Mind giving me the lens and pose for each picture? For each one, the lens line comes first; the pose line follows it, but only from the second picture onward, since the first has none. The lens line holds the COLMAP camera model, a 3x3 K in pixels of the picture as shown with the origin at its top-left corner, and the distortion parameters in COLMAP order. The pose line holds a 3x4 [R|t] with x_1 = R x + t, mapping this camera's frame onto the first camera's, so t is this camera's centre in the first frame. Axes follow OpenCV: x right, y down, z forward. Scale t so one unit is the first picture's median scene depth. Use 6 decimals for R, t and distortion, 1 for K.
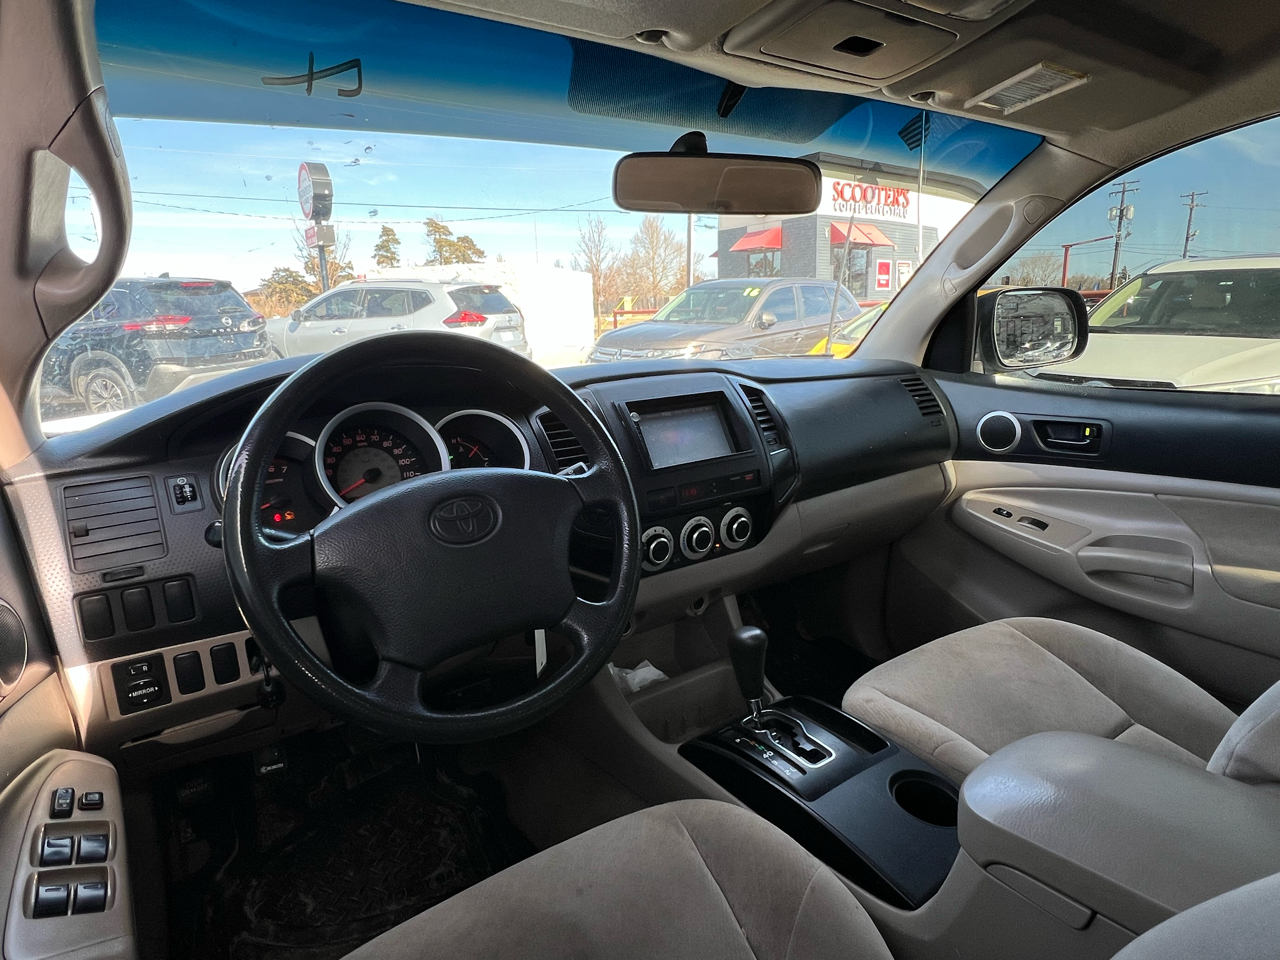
lens RADIAL K [[737.5, 0, 639.6], [0, 737.5, 490.3], [0, 0, 1]] dist [-0.001343, -0.001427]
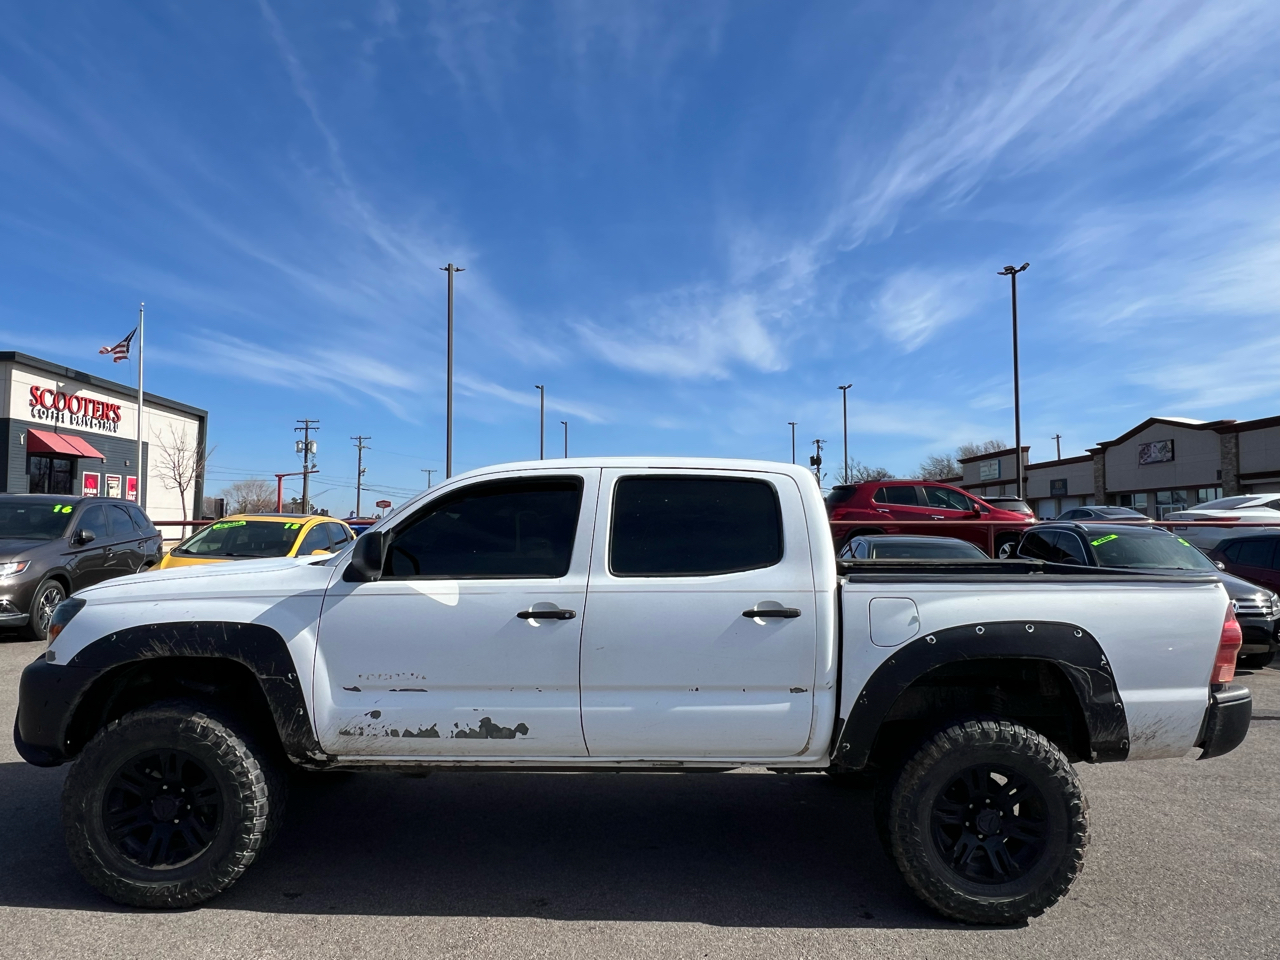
lens RADIAL K [[814.0, 0, 640.0], [0, 814.0, 480.0], [0, 0, 1]] dist [-0.000476, 0.000329]
pose [[0.573049, 0.075796, 0.816008, -0.107854], [0.170882, 0.962776, -0.209432, 0.022134], [-0.801507, 0.259456, 0.538766, -0.088688]]
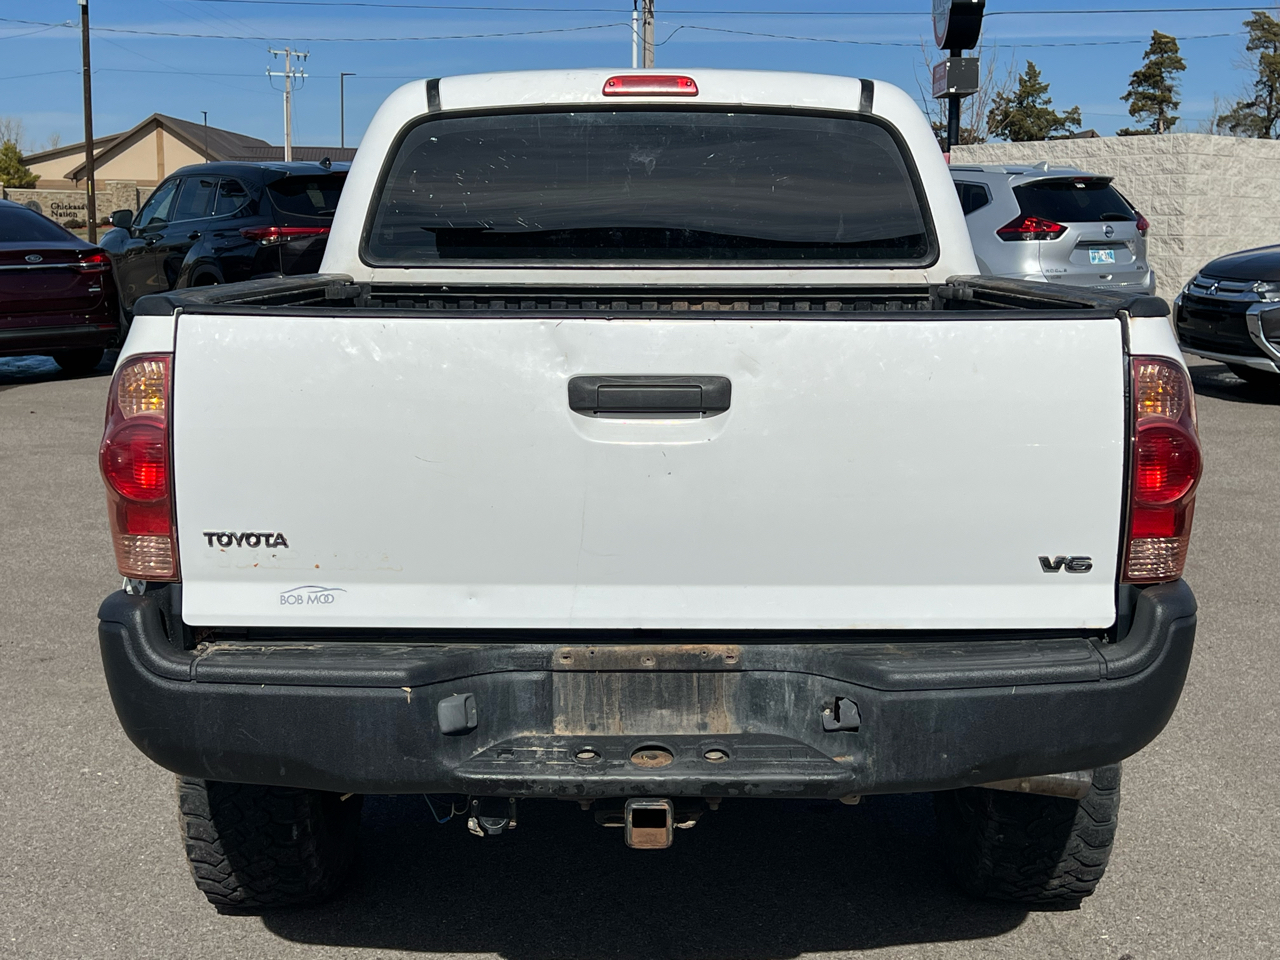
lens RADIAL K [[1665.5, 0, 640.0], [0, 1665.5, 480.0], [0, 0, 1]] dist [0.242515, -0.672248]
pose [[0.812877, 0.115511, -0.570866, 0.141411], [-0.161774, 0.986348, -0.030774, 0.034184], [0.559518, 0.117366, 0.820466, -0.151657]]
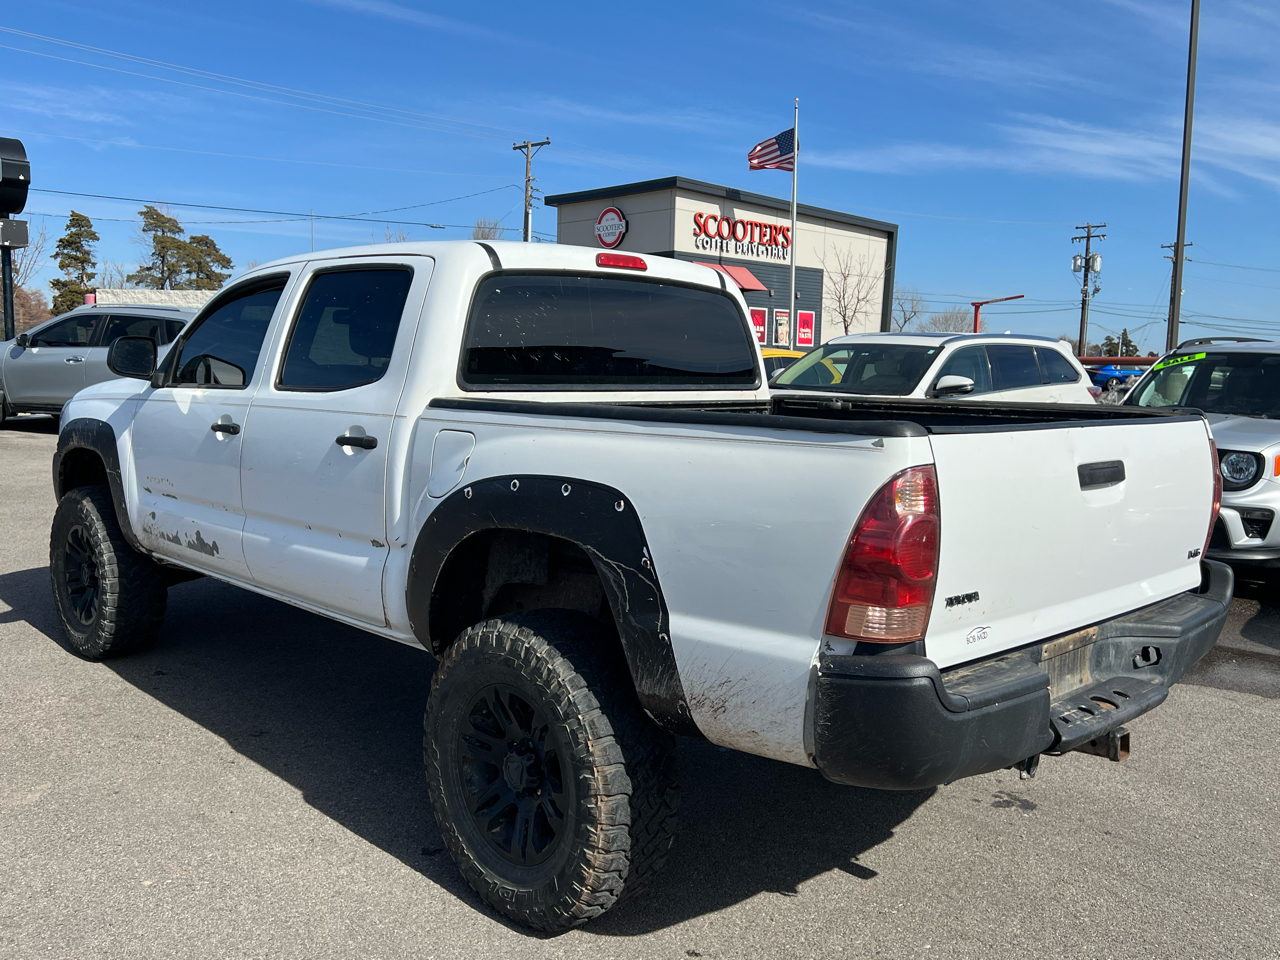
lens RADIAL K [[1120.0, 0, 640.0], [0, 1120.0, 480.0], [0, 0, 1]] dist [0.079015, -0.096339]
pose [[0.987829, 0.031048, 0.152415, 0.022556], [-0.010348, 0.990823, -0.134771, 0.041535], [-0.155201, 0.131554, 0.979084, -0.168301]]
